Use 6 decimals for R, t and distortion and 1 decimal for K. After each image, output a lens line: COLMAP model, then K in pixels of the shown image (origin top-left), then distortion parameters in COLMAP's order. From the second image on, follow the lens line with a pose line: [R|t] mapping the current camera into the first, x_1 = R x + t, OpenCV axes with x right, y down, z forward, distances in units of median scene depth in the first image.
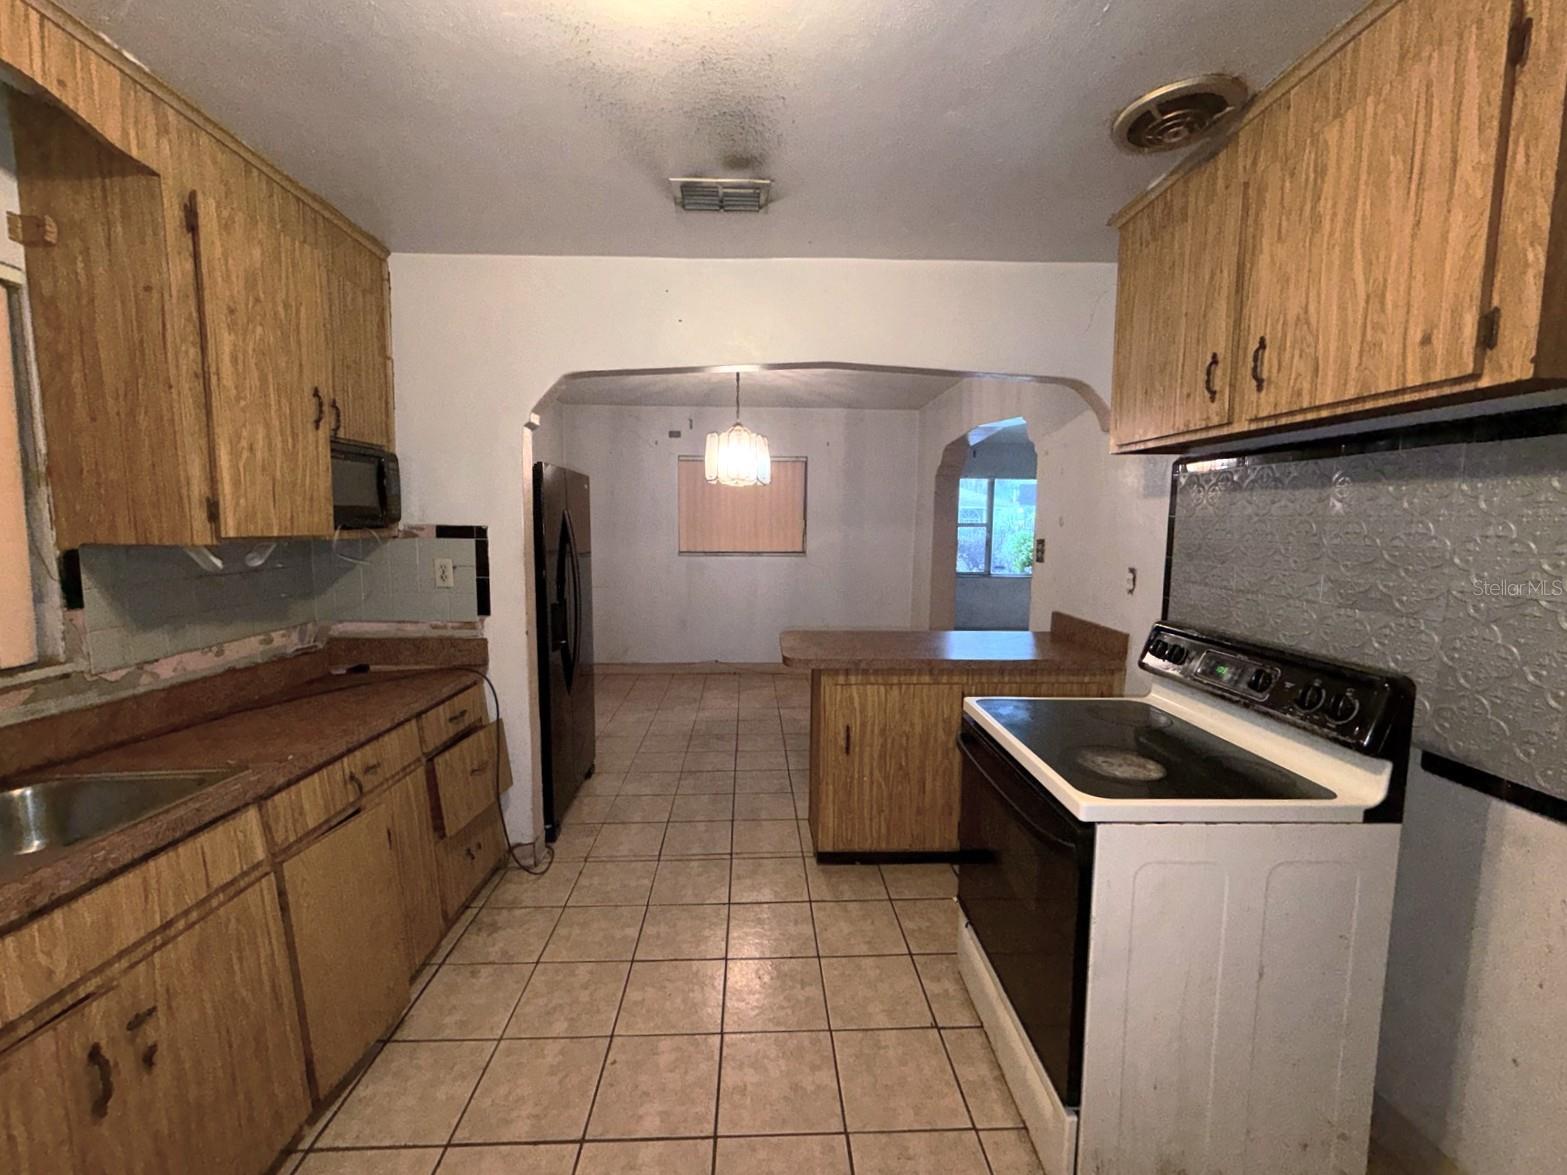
lens RADIAL K [[627.9, 0, 783.9], [0, 627.9, 587.2], [0, 0, 1]] dist [-0.001376, 0.000599]
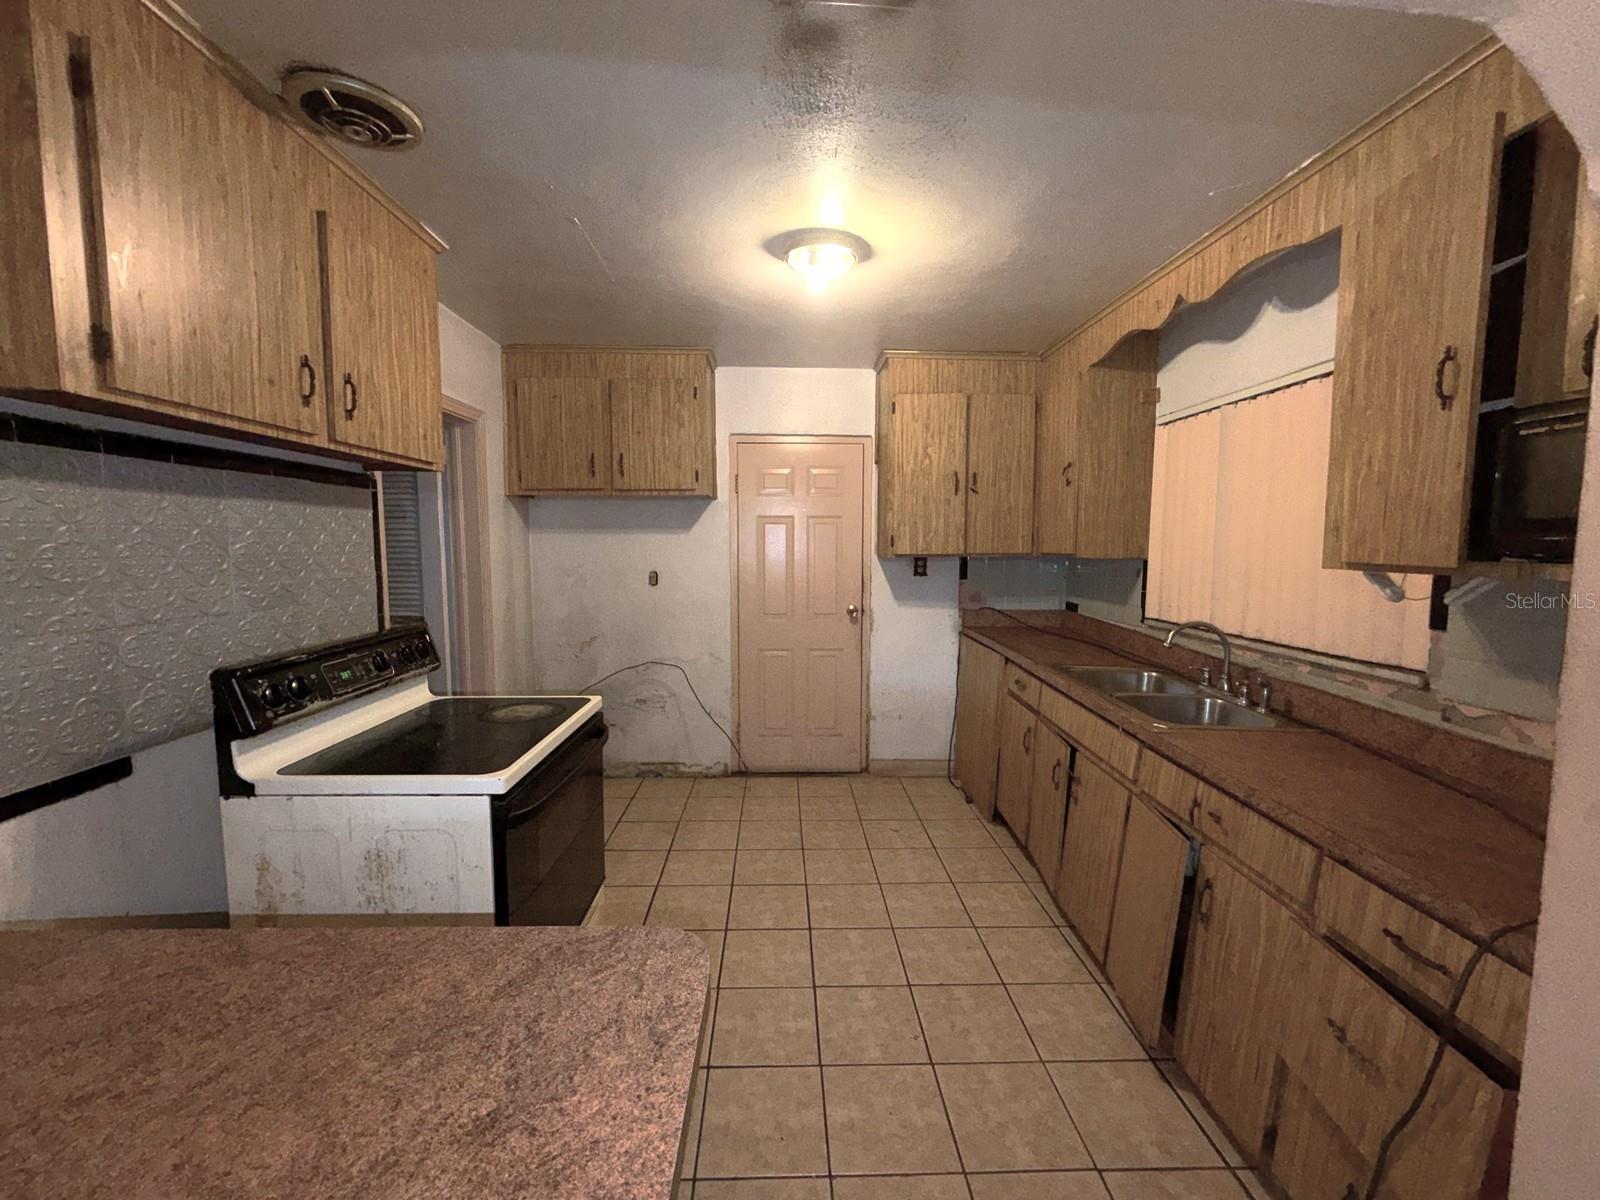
lens RADIAL K [[641.1, 0, 801.5], [0, 641.1, 594.4], [0, 0, 1]] dist [-0.001376, 0.000599]
pose [[-0.999837, -0.012989, 0.012509, -0.080976], [-0.010427, 0.982377, 0.186622, -0.214844], [-0.014713, 0.186461, -0.982352, 2.075892]]
